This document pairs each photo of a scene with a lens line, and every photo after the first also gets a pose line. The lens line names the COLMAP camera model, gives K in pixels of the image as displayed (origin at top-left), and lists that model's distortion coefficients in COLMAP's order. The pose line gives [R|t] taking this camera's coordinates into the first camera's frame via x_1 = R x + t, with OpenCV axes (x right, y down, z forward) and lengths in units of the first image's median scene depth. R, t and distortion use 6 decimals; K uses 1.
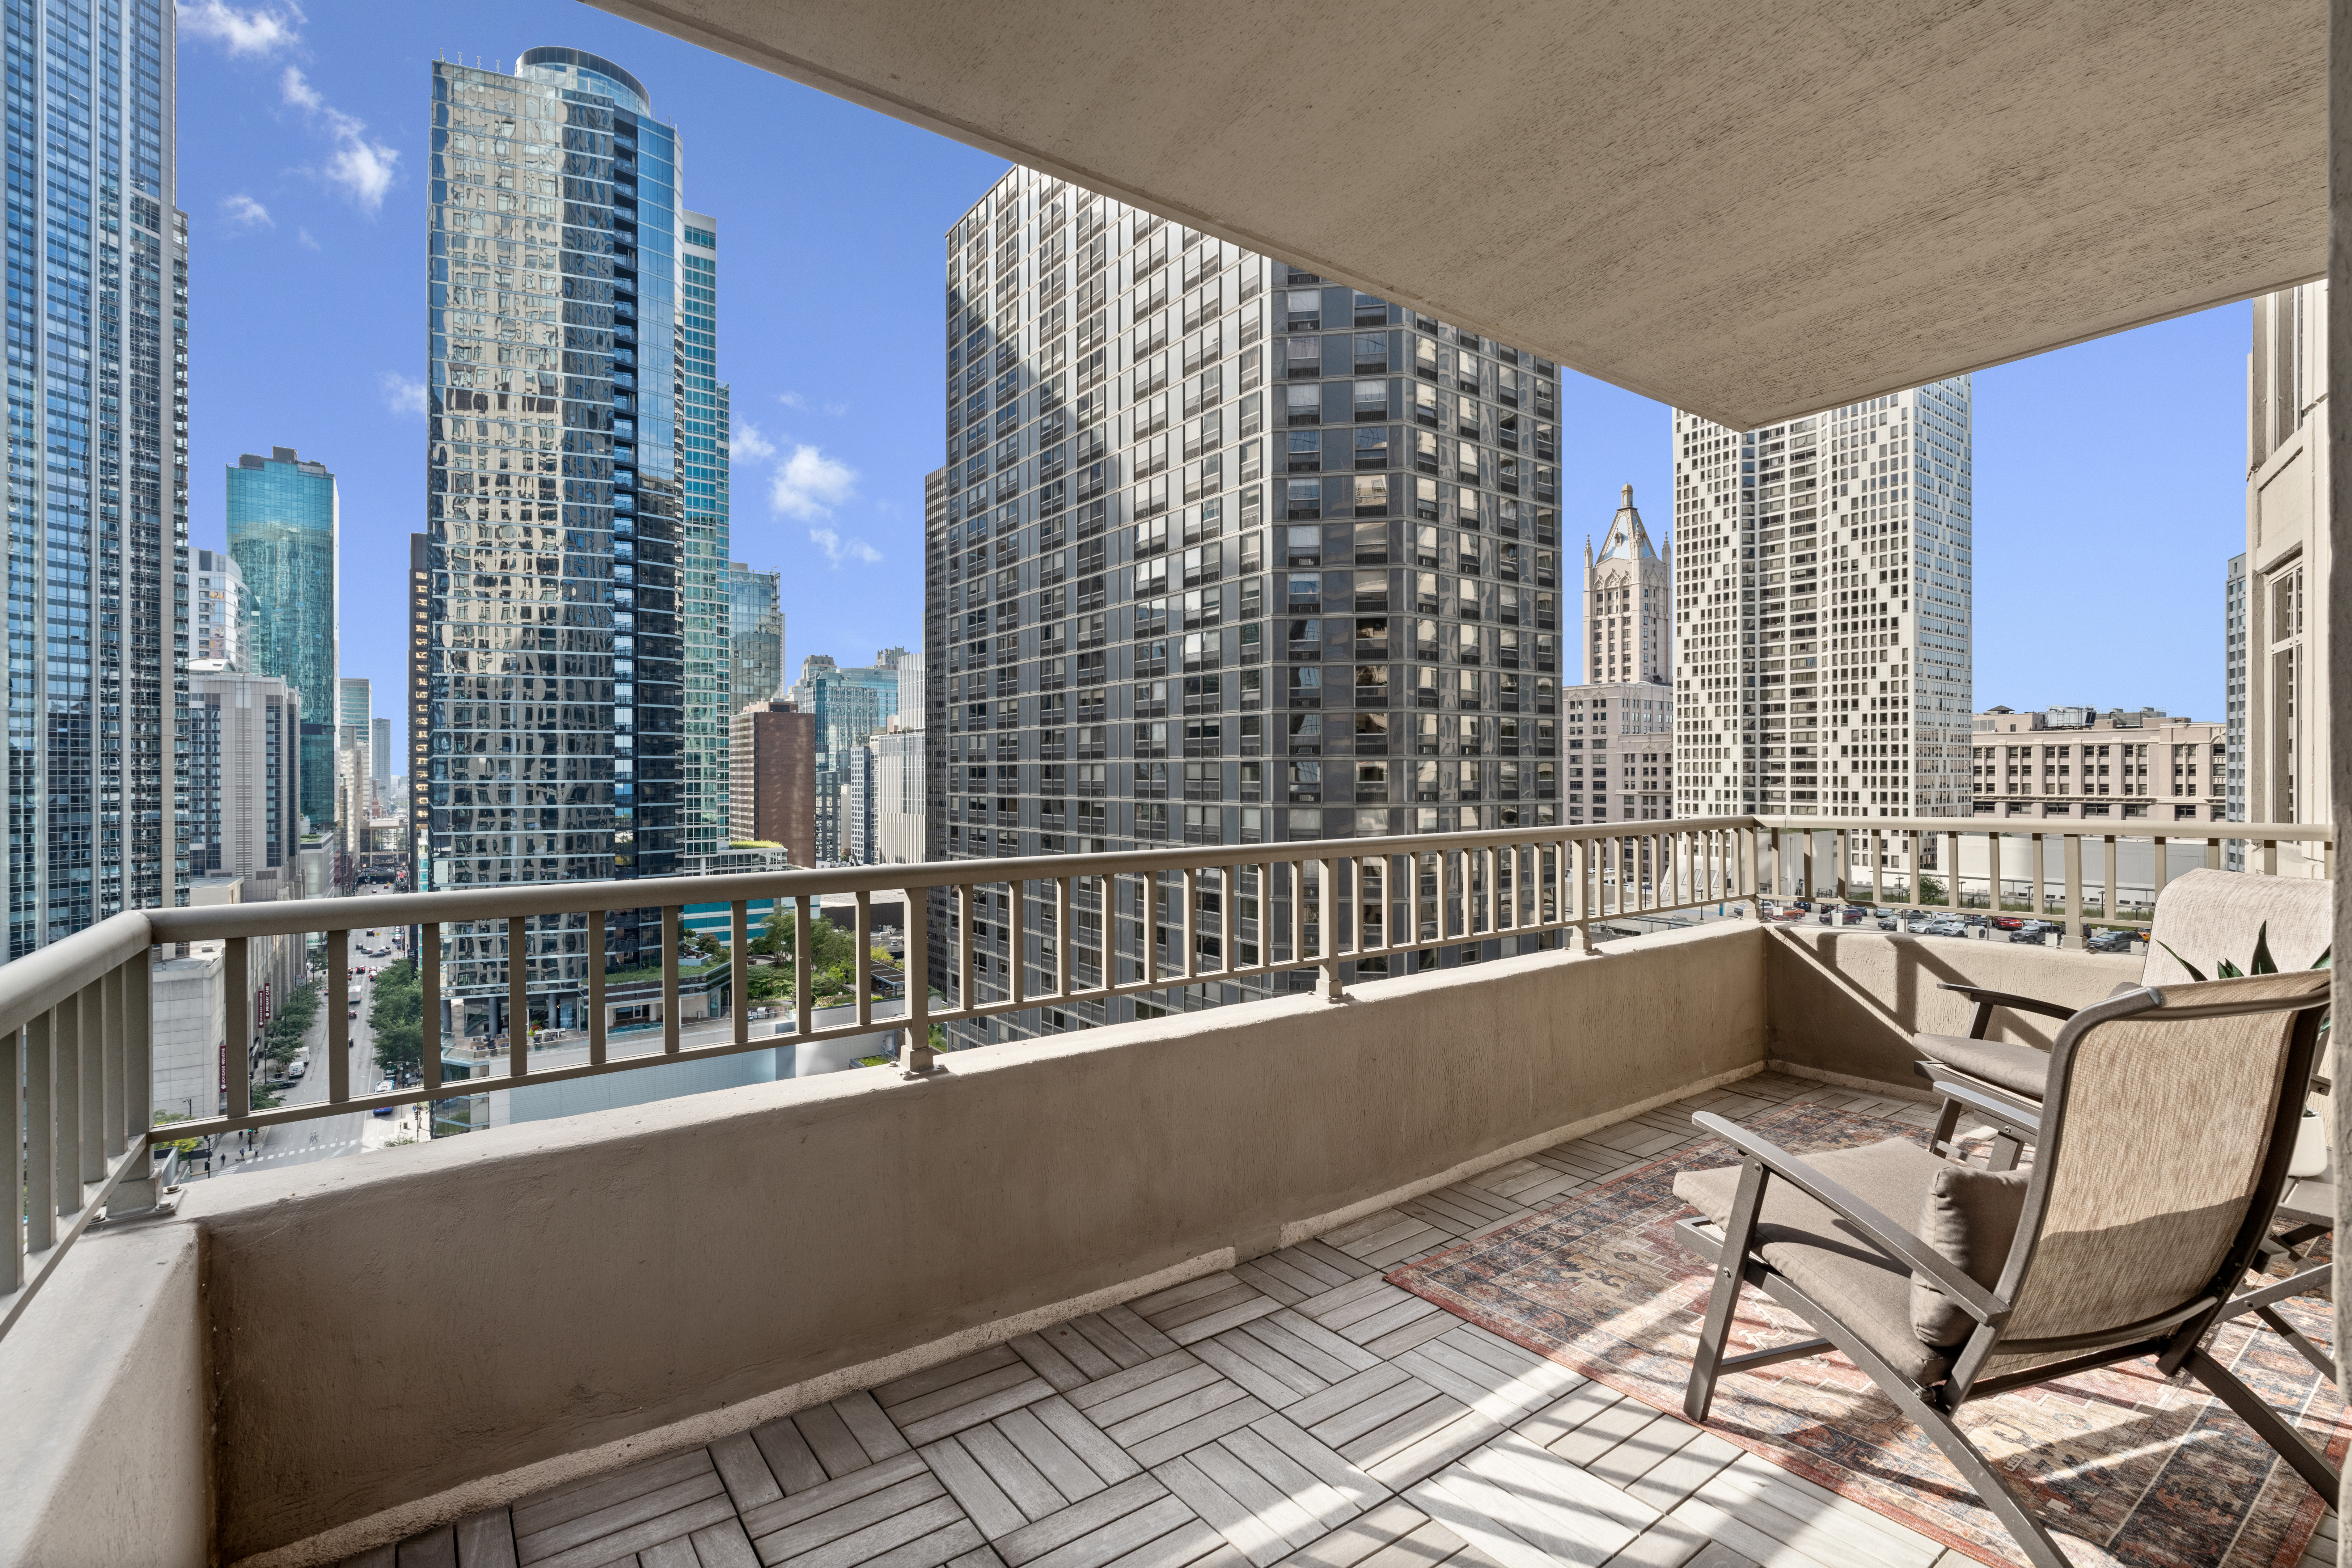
lens RADIAL K [[1071.3, 0, 1142.6], [0, 1071.3, 775.5], [0, 0, 1]] dist [-0.006055, 0.002424]
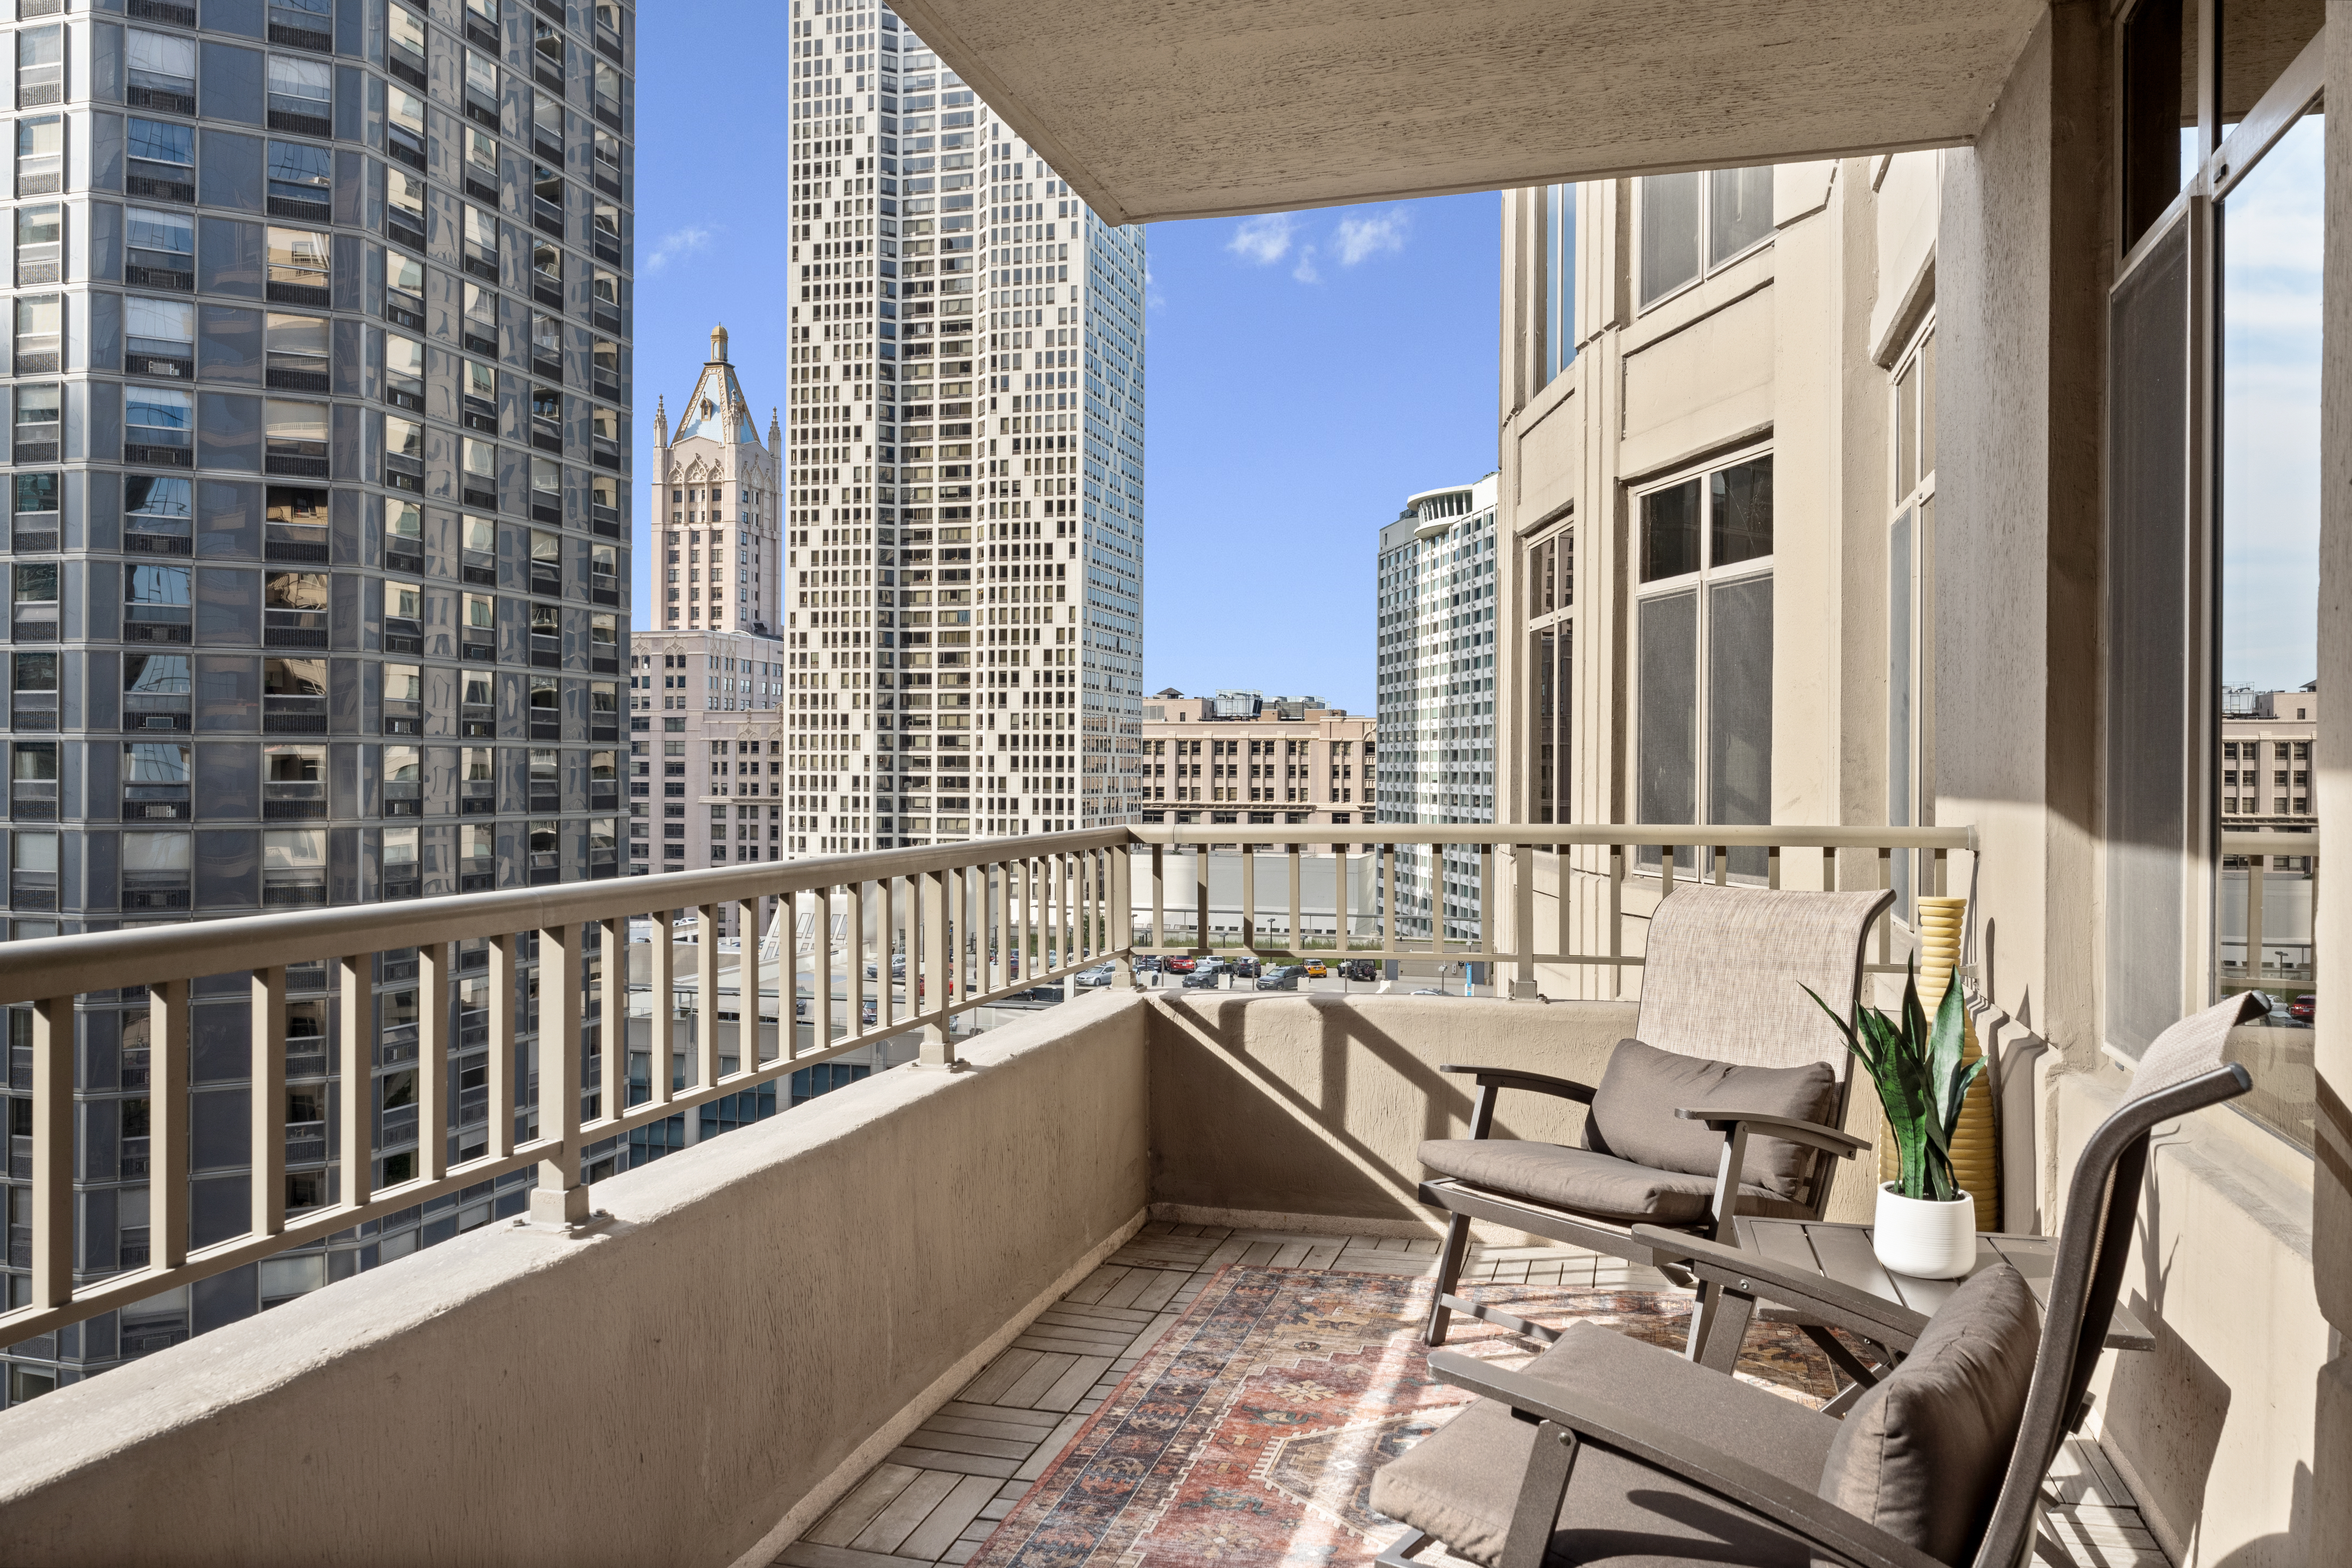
lens RADIAL K [[1740.4, 0, 1169.8], [0, 1740.4, 774.4], [0, 0, 1]] dist [0.000308, -0.004470]
pose [[0.774777, 0.006665, 0.632200, -0.084707], [-0.007032, 0.999973, -0.001924, 0.010316], [-0.632196, -0.002955, 0.774803, 0.215273]]
